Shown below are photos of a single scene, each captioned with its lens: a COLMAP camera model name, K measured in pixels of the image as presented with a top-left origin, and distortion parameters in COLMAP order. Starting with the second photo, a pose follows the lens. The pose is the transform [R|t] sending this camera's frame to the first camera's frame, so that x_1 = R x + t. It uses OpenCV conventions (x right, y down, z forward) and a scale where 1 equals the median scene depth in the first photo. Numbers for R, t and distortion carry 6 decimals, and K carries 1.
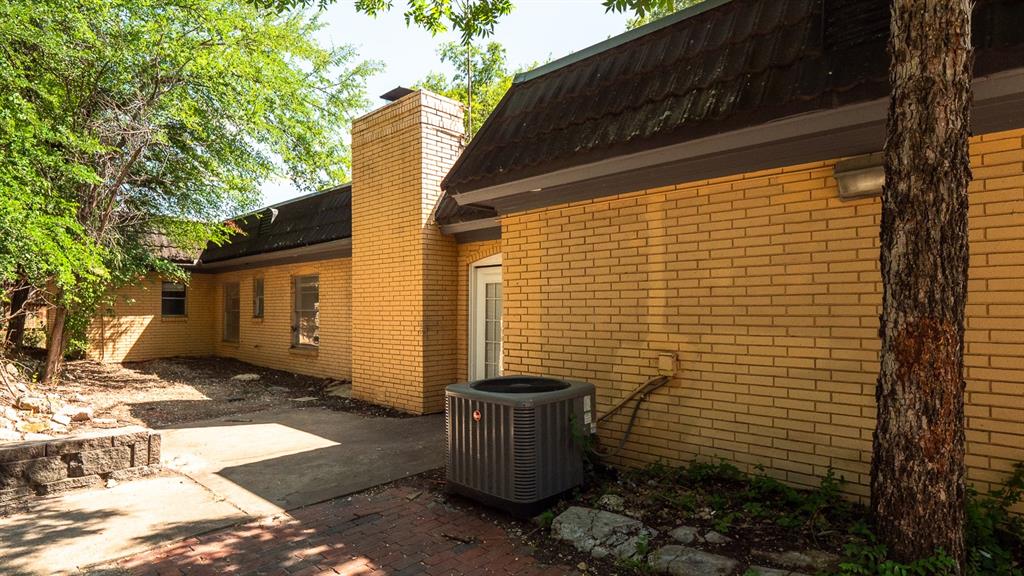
lens RADIAL K [[564.4, 0, 512.0], [0, 564.4, 288.0], [0, 0, 1]] dist [0.000607, -0.000676]
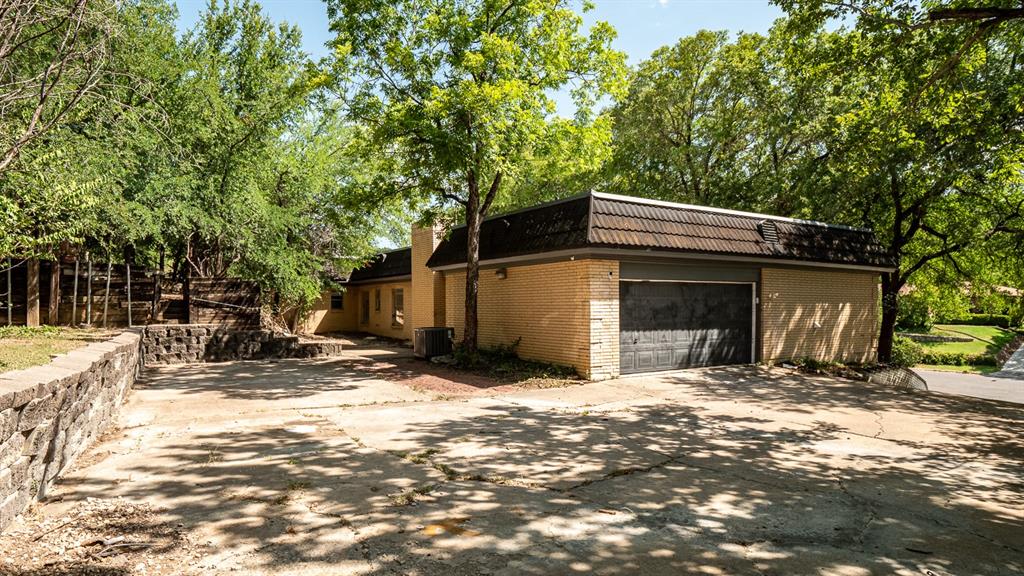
lens RADIAL K [[600.1, 0, 512.0], [0, 600.1, 288.0], [0, 0, 1]] dist [0.000593, -0.000012]
pose [[0.972117, -0.004237, -0.234458, 0.751852], [0.006259, 0.999949, 0.007878, -0.057192], [0.234413, -0.009126, 0.972094, -1.390990]]
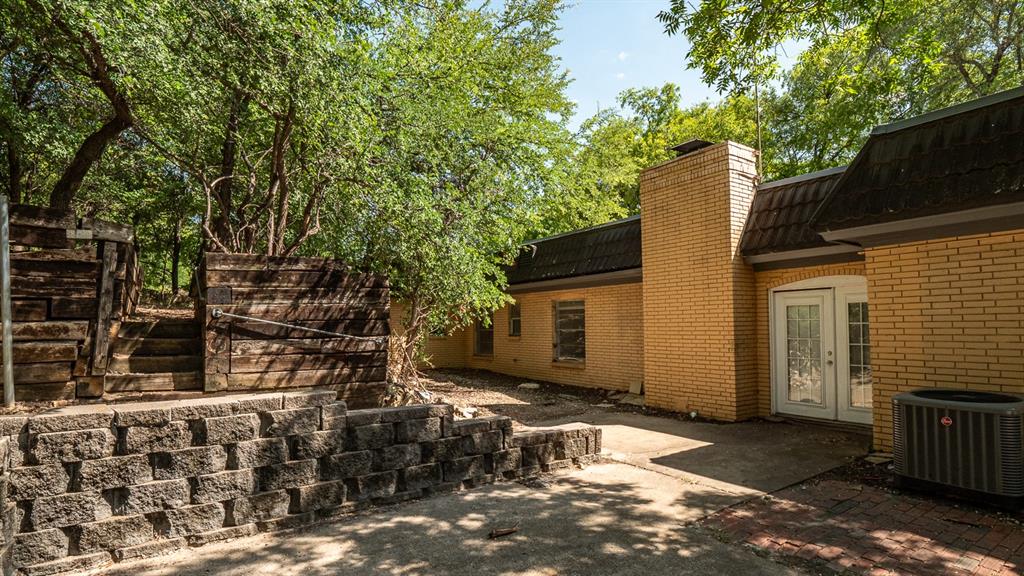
lens RADIAL K [[521.7, 0, 512.0], [0, 521.7, 288.0], [0, 0, 1]] dist [-0.017764, 0.000758]
pose [[0.977897, -0.019377, -0.208187, -0.364118], [0.011868, 0.999235, -0.037259, -0.012066], [0.208749, 0.033964, 0.977379, -0.129100]]
